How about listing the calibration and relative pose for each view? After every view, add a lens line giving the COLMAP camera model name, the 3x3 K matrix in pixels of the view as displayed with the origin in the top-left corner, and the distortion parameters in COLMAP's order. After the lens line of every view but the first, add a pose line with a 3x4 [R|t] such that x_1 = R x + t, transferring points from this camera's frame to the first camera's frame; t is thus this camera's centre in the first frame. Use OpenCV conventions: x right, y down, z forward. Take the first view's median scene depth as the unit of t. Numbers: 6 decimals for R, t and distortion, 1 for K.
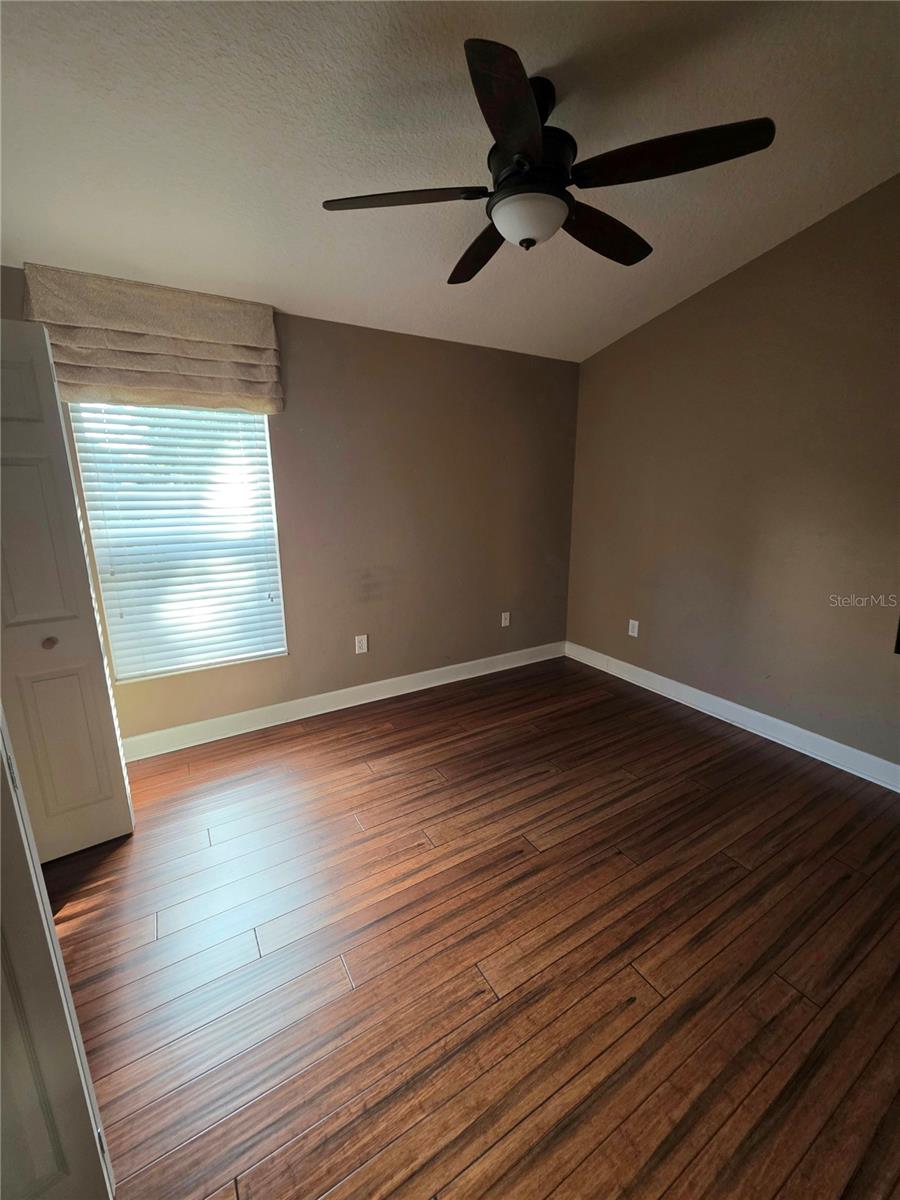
lens RADIAL K [[476.3, 0, 447.1], [0, 476.3, 593.3], [0, 0, 1]] dist [0.002210, -0.000226]
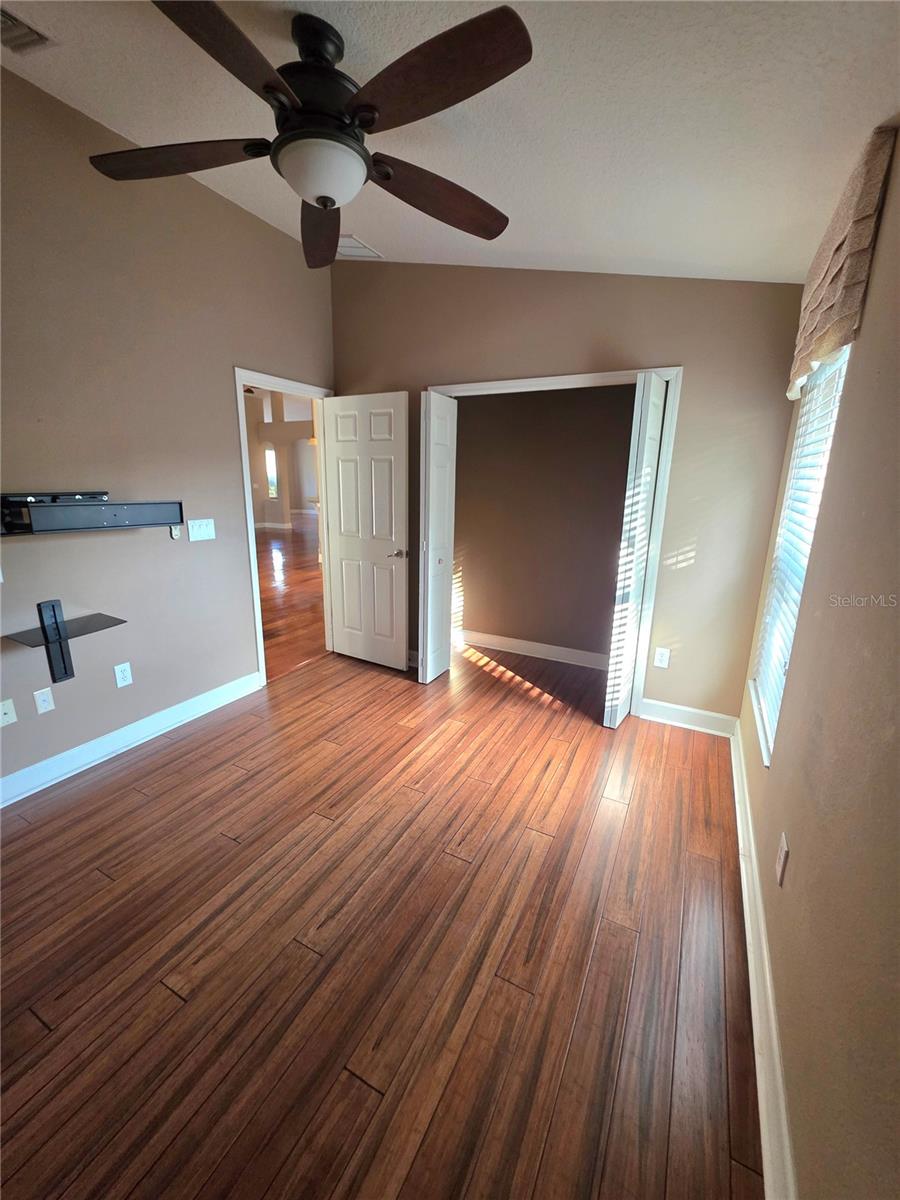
lens RADIAL K [[476.3, 0, 447.1], [0, 476.3, 593.3], [0, 0, 1]] dist [0.002210, -0.000226]
pose [[-0.851718, 0.121207, -0.509790, 0.392116], [-0.126024, 0.896942, 0.423807, -0.371000], [0.508620, 0.425210, -0.748667, 1.596706]]
